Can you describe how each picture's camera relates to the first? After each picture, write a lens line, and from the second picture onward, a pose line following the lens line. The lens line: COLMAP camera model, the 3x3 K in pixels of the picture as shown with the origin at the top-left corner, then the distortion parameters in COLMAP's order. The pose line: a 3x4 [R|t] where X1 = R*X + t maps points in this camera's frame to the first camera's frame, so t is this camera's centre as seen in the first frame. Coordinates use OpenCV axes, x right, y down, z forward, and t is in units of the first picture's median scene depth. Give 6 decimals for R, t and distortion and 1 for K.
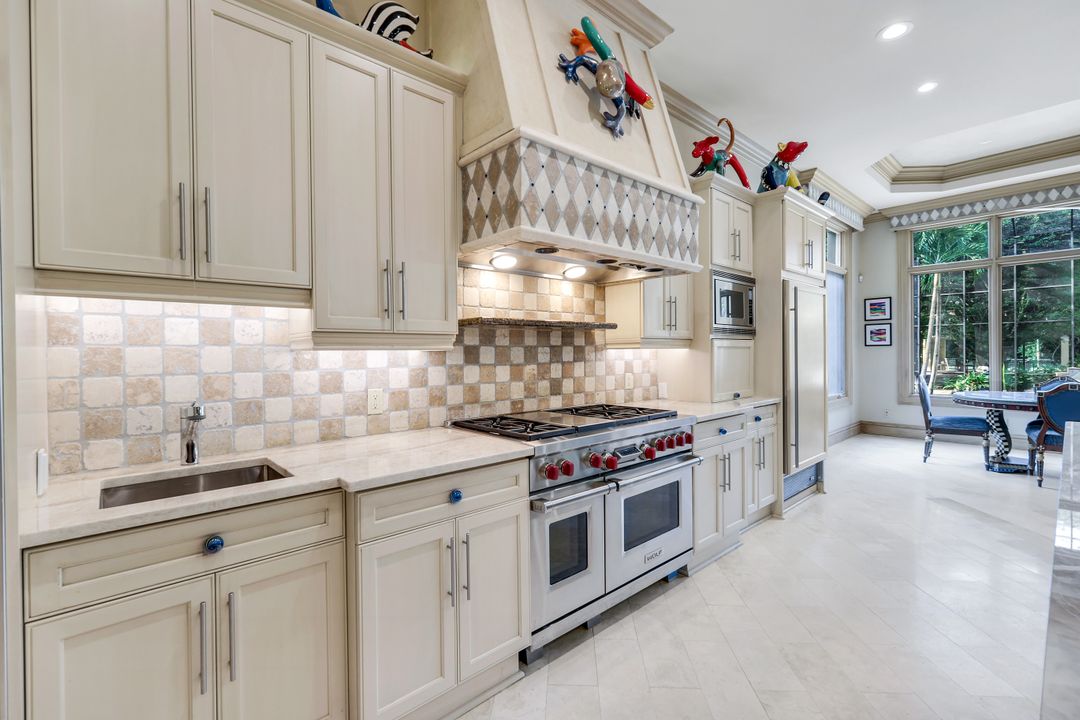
lens RADIAL K [[475.8, 0, 538.6], [0, 475.8, 354.8], [0, 0, 1]] dist [0.004877, -0.000070]
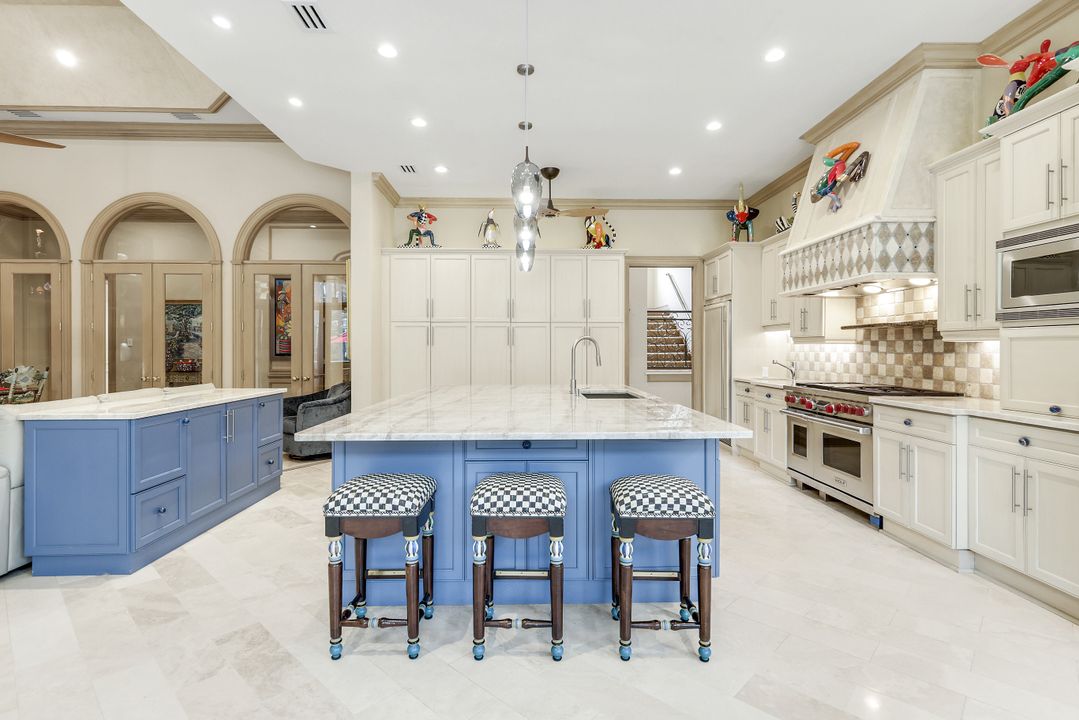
lens RADIAL K [[530.1, 0, 538.5], [0, 530.1, 353.5], [0, 0, 1]] dist [-0.013923, 0.000712]
pose [[-0.645896, 0.015412, -0.763269, 1.940840], [0.001250, 0.999816, 0.019131, -0.010455], [0.763424, 0.011402, -0.645797, 1.237367]]
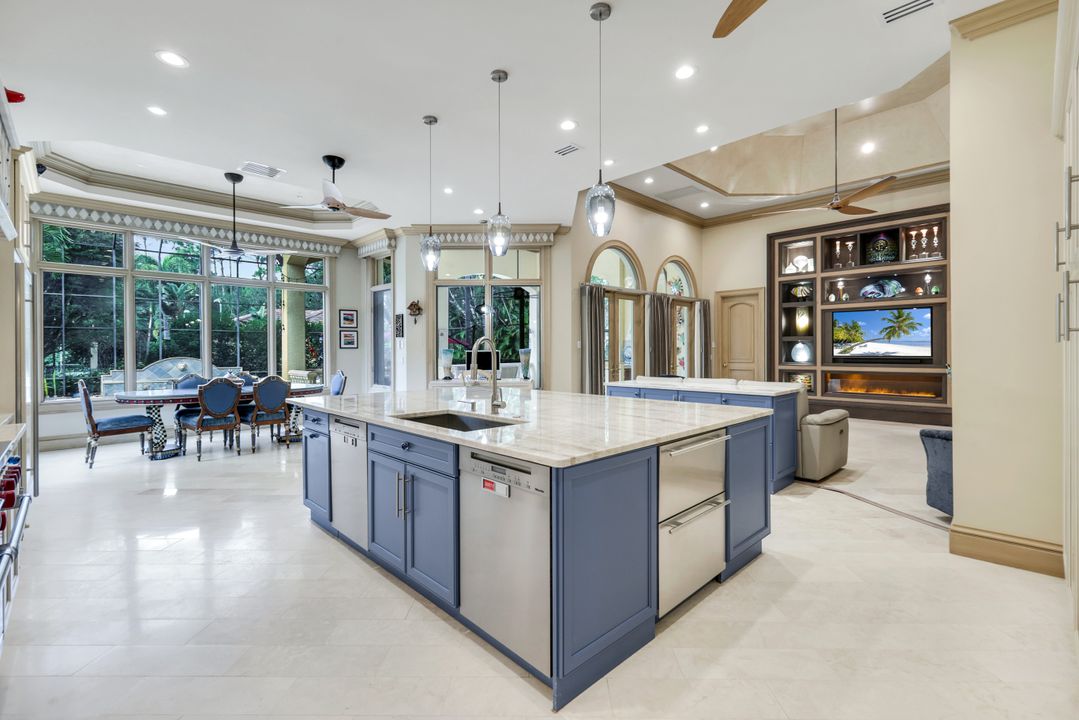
lens RADIAL K [[475.3, 0, 548.1], [0, 475.3, 351.2], [0, 0, 1]] dist [0.004877, -0.000070]
pose [[-0.046193, 0.006192, 0.998913, -0.425377], [0.012896, 0.999901, -0.005602, 0.008156], [-0.998849, 0.012623, -0.046268, 0.226819]]
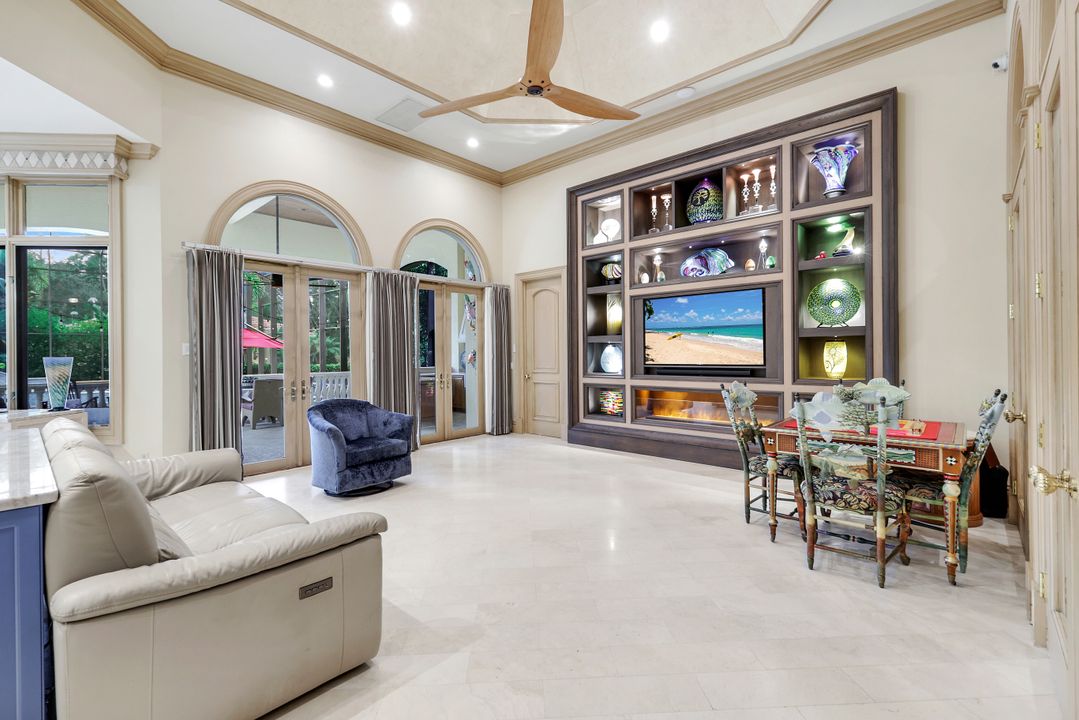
lens RADIAL K [[475.3, 0, 547.5], [0, 475.3, 352.1], [0, 0, 1]] dist [0.004877, -0.000070]
pose [[-0.107214, 0.016226, 0.994104, 0.672939], [0.015551, 0.999772, -0.014642, 0.017255], [-0.994114, 0.013890, -0.107442, -1.281321]]
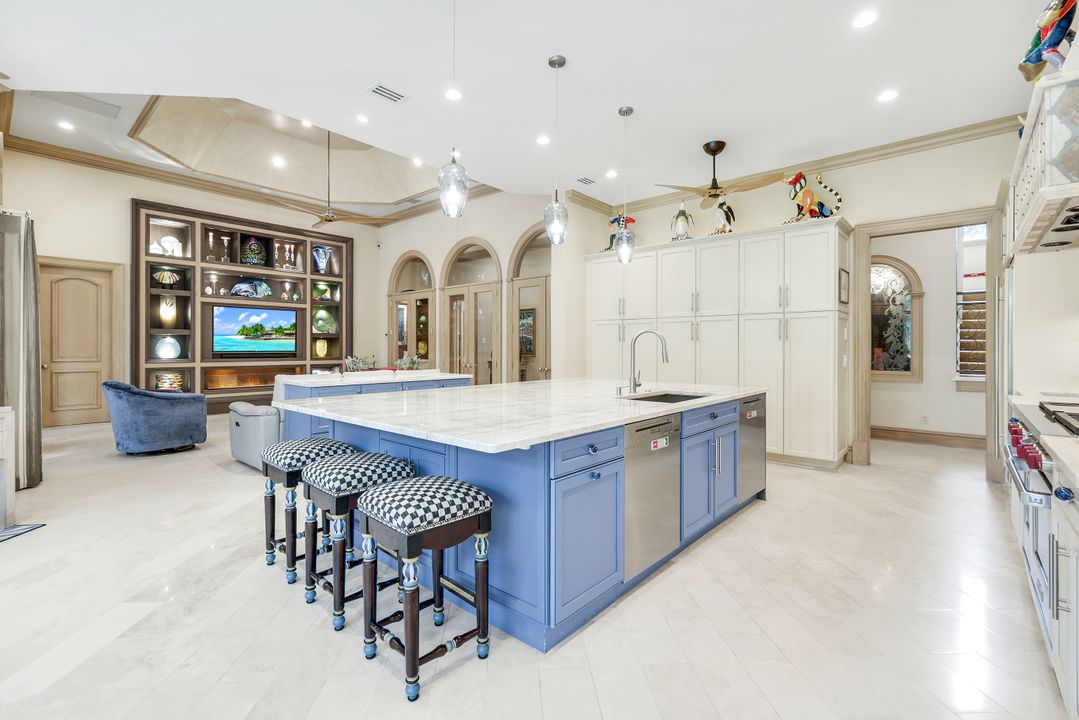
lens RADIAL K [[475.3, 0, 535.0], [0, 475.3, 349.7], [0, 0, 1]] dist [0.004877, -0.000070]
pose [[-0.993965, 0.007203, -0.109464, 1.066570], [0.005705, 0.999886, 0.013990, 0.004558], [0.109552, 0.013281, -0.993892, 1.553352]]
